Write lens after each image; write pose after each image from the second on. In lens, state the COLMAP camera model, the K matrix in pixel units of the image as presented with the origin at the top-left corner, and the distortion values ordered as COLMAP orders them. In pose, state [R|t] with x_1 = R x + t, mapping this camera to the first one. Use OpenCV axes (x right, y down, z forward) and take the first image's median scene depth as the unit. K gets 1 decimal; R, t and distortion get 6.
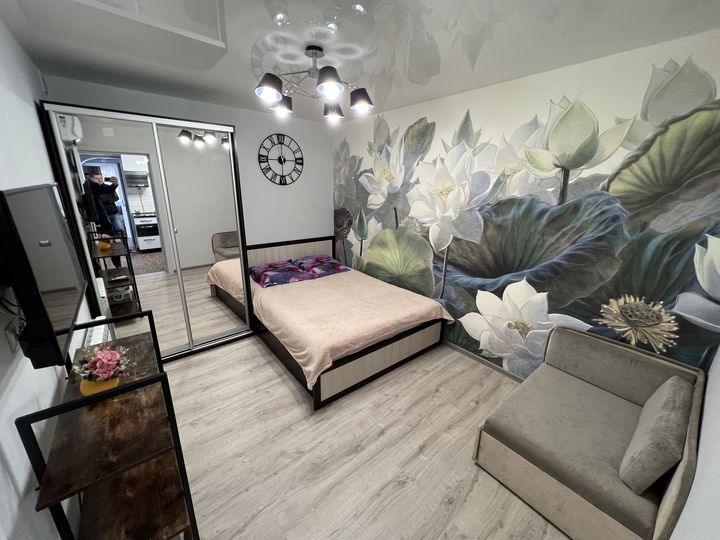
lens RADIAL K [[287.8, 0, 358.6], [0, 287.8, 267.9], [0, 0, 1]] dist [0.001740, 0.000076]
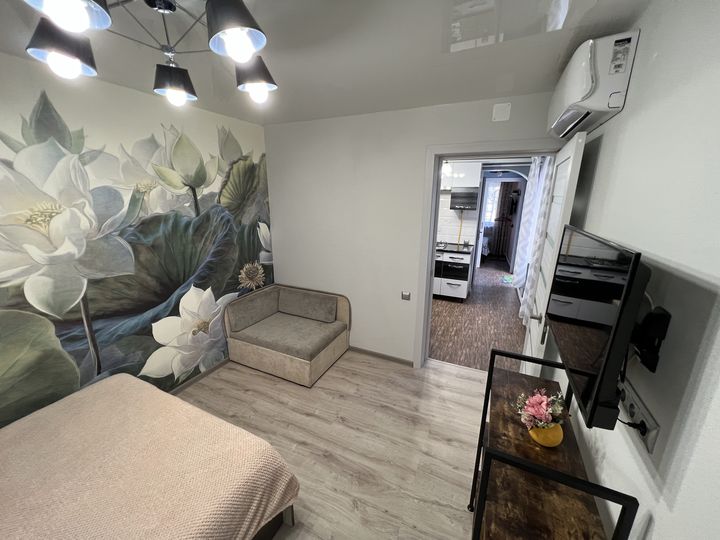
lens RADIAL K [[287.8, 0, 358.1], [0, 287.8, 268.5], [0, 0, 1]] dist [0.001740, 0.000076]
pose [[-0.436163, -0.249774, 0.864509, -0.672485], [0.240370, 0.893460, 0.379410, -0.303234], [-0.867170, 0.373286, -0.329656, 0.844995]]
